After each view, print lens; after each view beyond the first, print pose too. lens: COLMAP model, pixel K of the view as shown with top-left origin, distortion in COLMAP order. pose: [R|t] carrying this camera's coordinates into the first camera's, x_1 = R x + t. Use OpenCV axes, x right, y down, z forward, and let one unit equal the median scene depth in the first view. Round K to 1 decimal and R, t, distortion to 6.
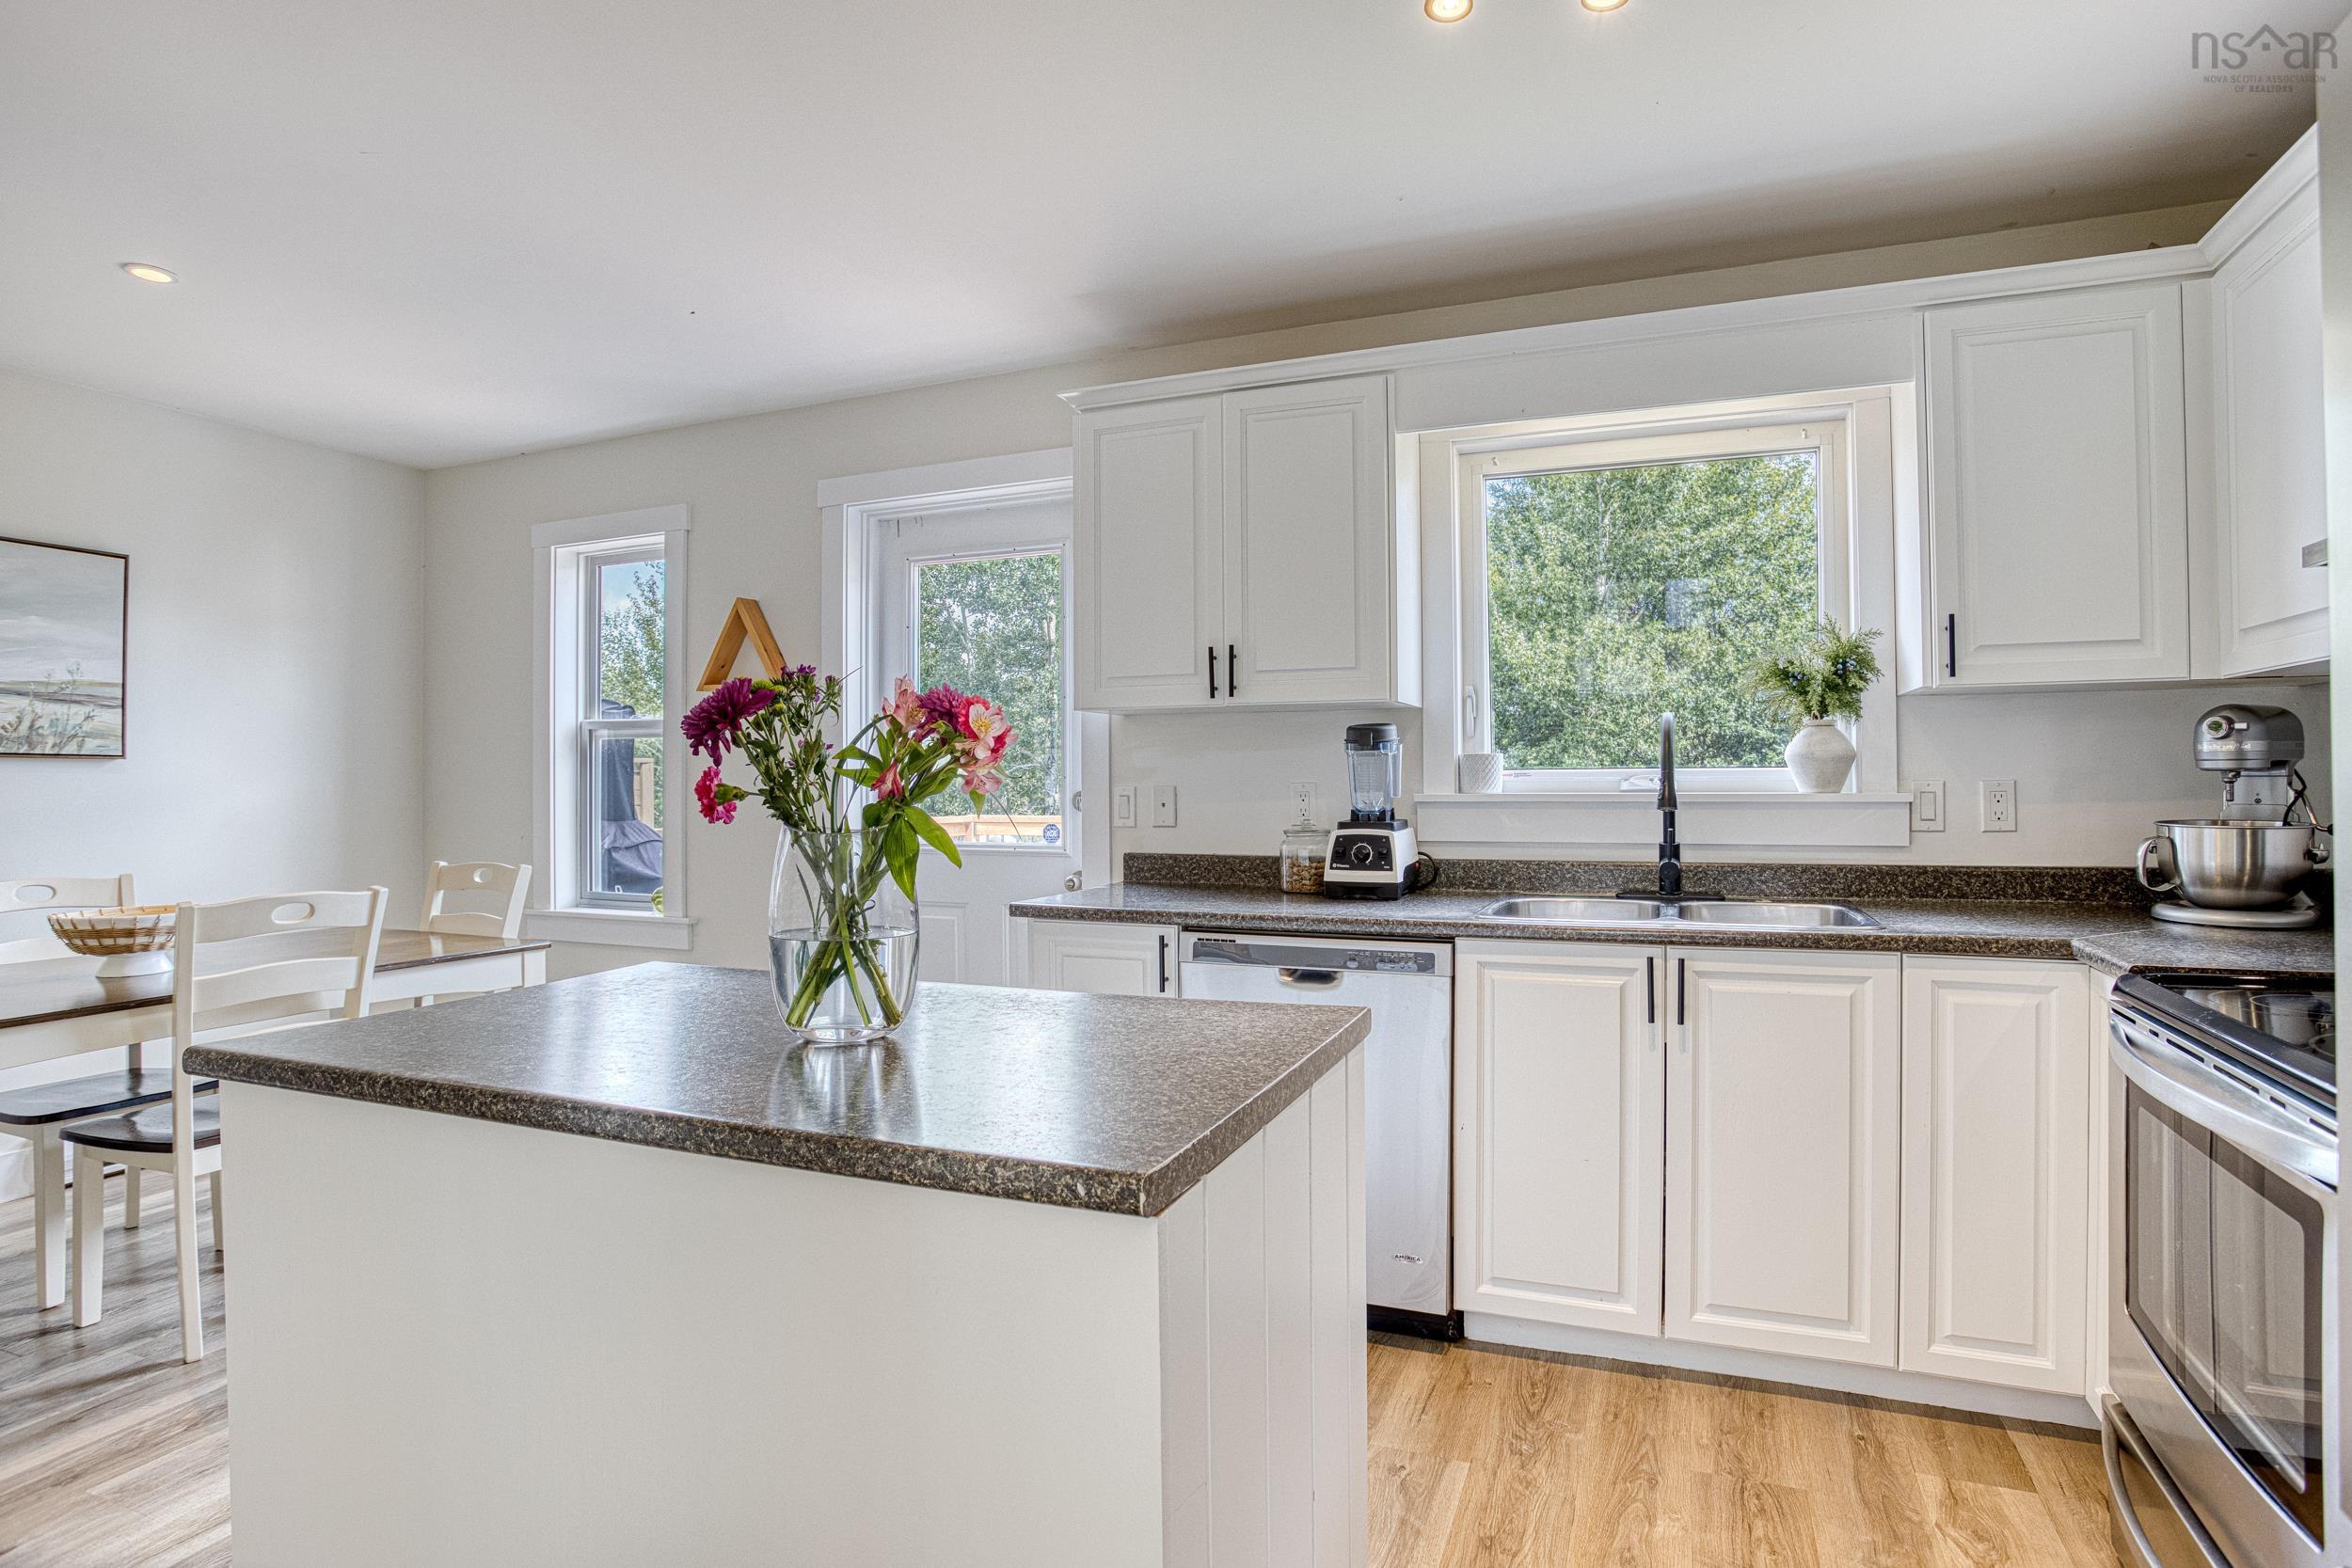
lens RADIAL K [[1203.5, 0, 1185.5], [0, 1203.5, 776.7], [0, 0, 1]] dist [-0.075525, 0.040163]
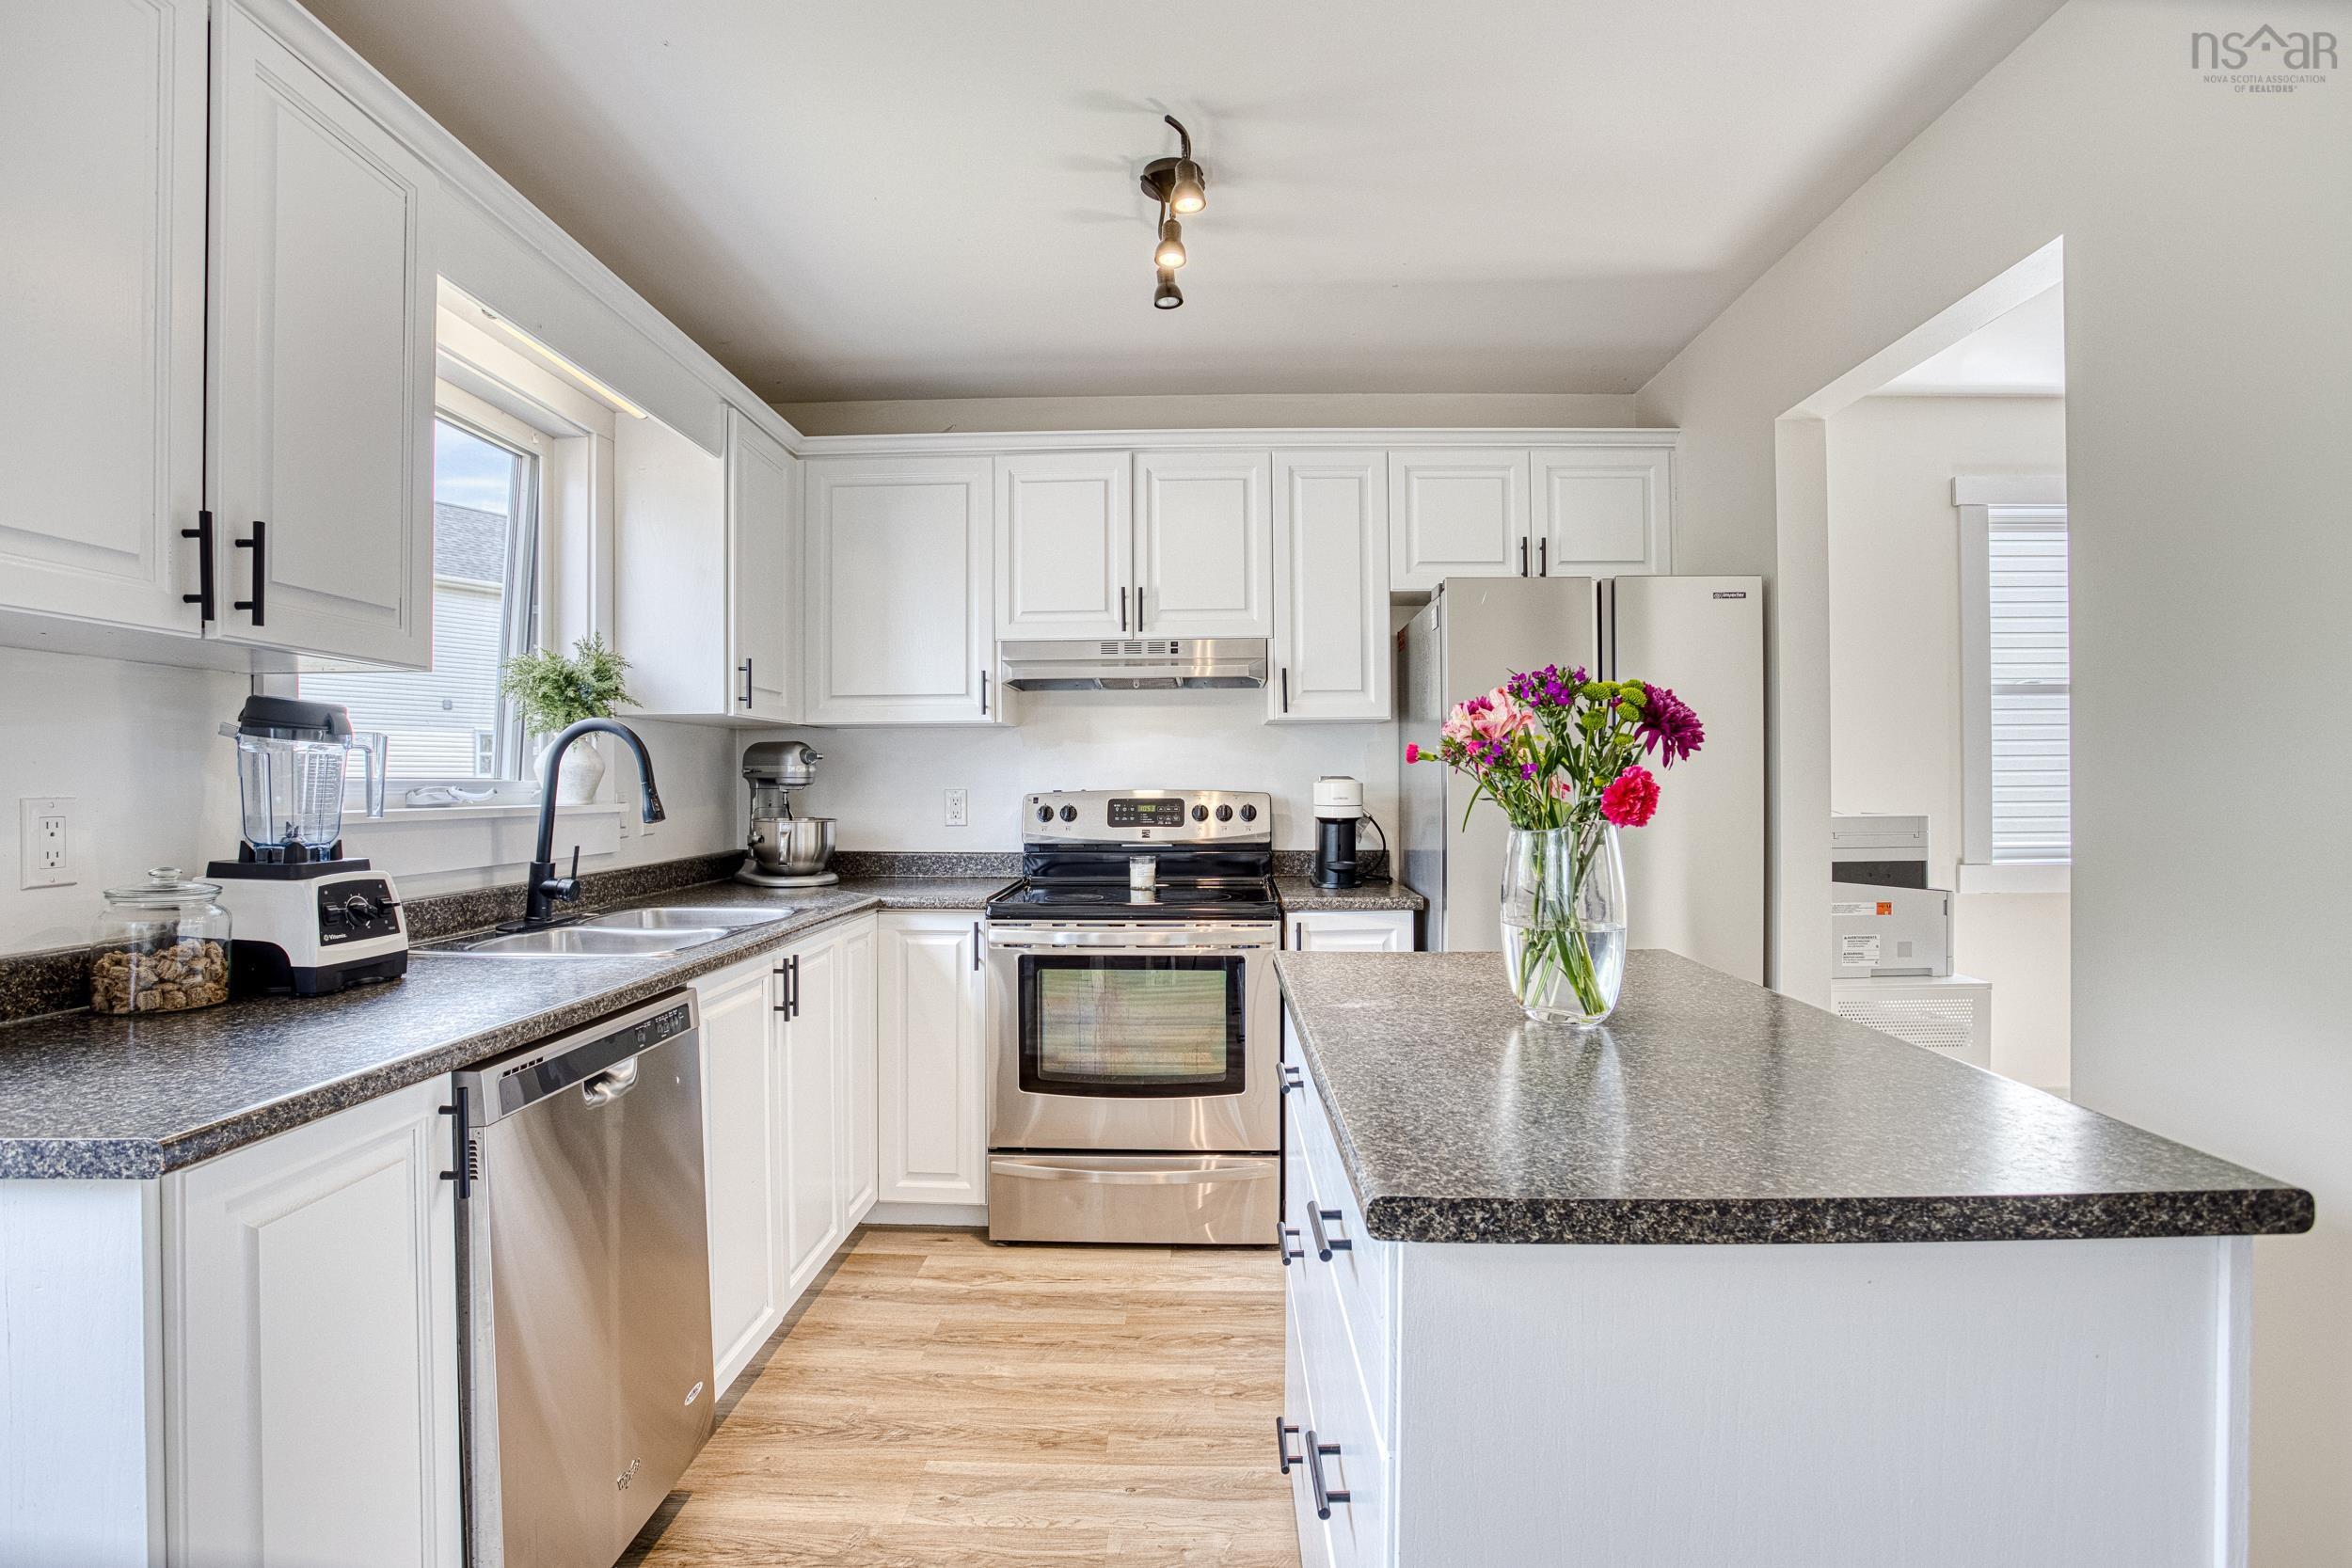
lens RADIAL K [[1169.8, 0, 1187.9], [0, 1169.8, 781.6], [0, 0, 1]] dist [-0.079955, 0.038787]
pose [[-0.358437, 0.009025, 0.933510, -0.500068], [0.002656, 0.999959, -0.008647, 0.003664], [-0.933550, -0.000620, -0.358447, 0.750346]]
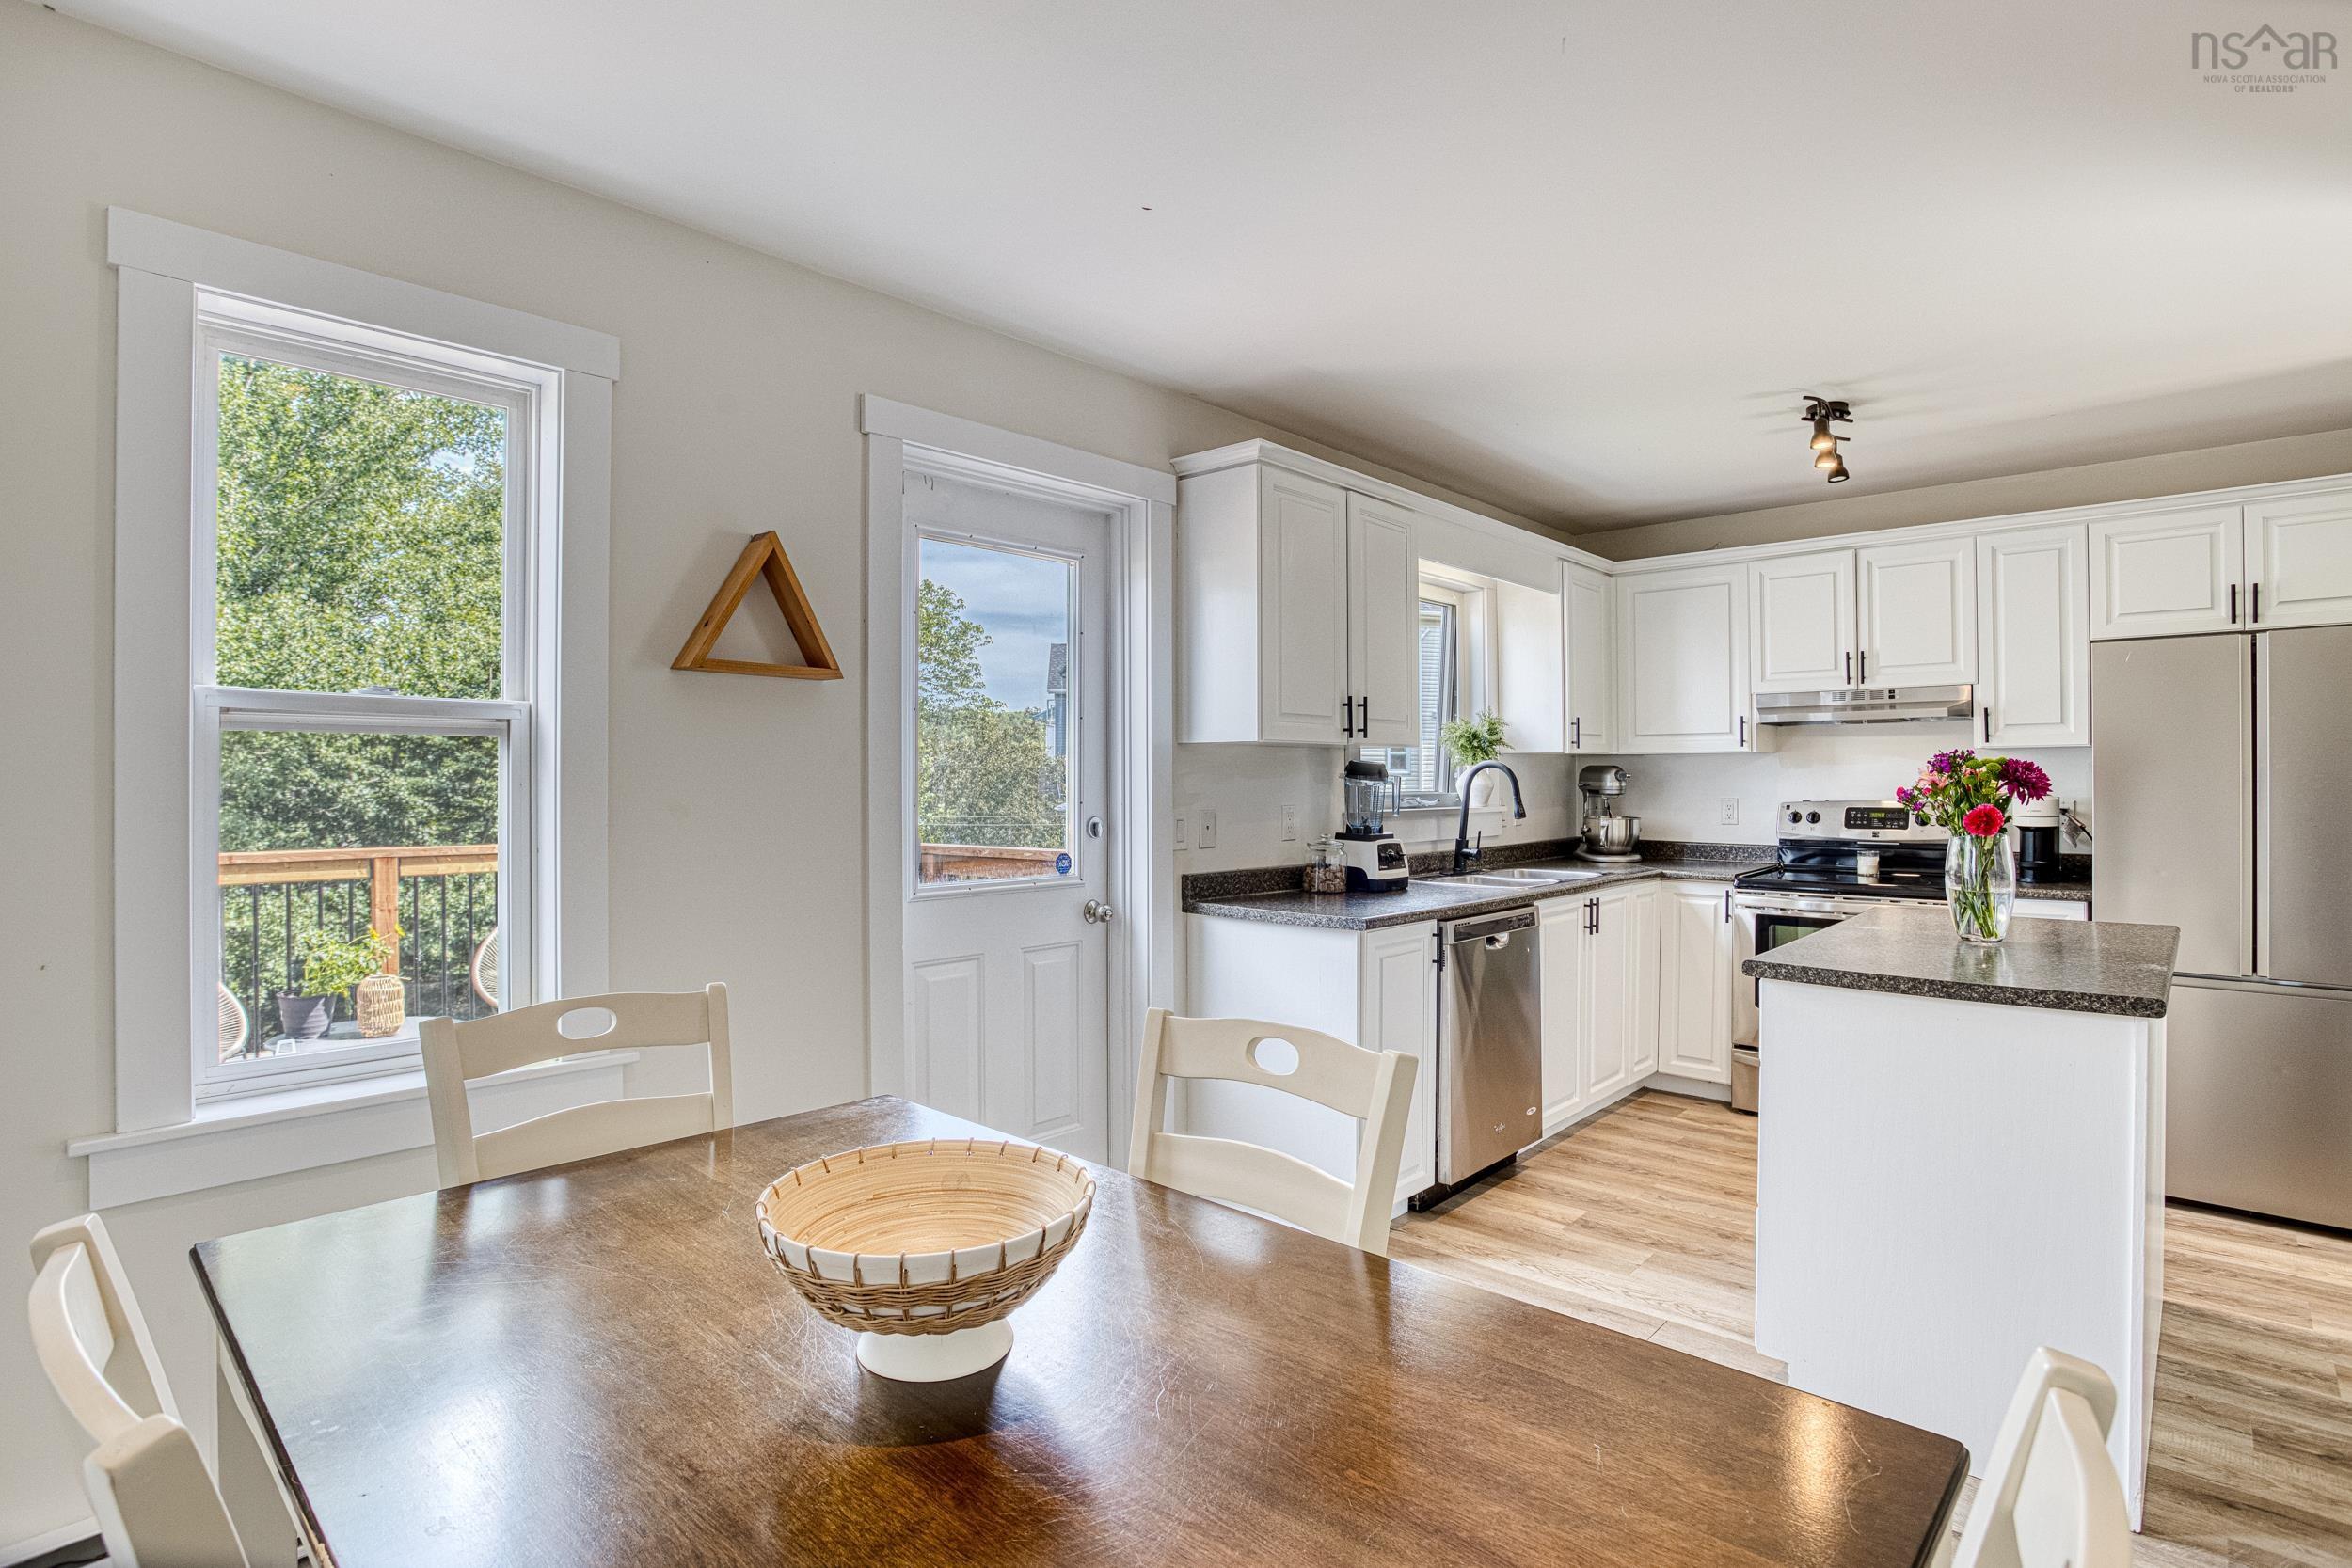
lens RADIAL K [[1169.8, 0, 1187.9], [0, 1169.8, 781.6], [0, 0, 1]] dist [-0.079955, 0.038787]
pose [[0.347381, 0.002423, 0.937721, -1.082731], [-0.003427, 0.999993, -0.001315, -0.017503], [-0.937718, -0.002757, 0.347387, 0.698429]]
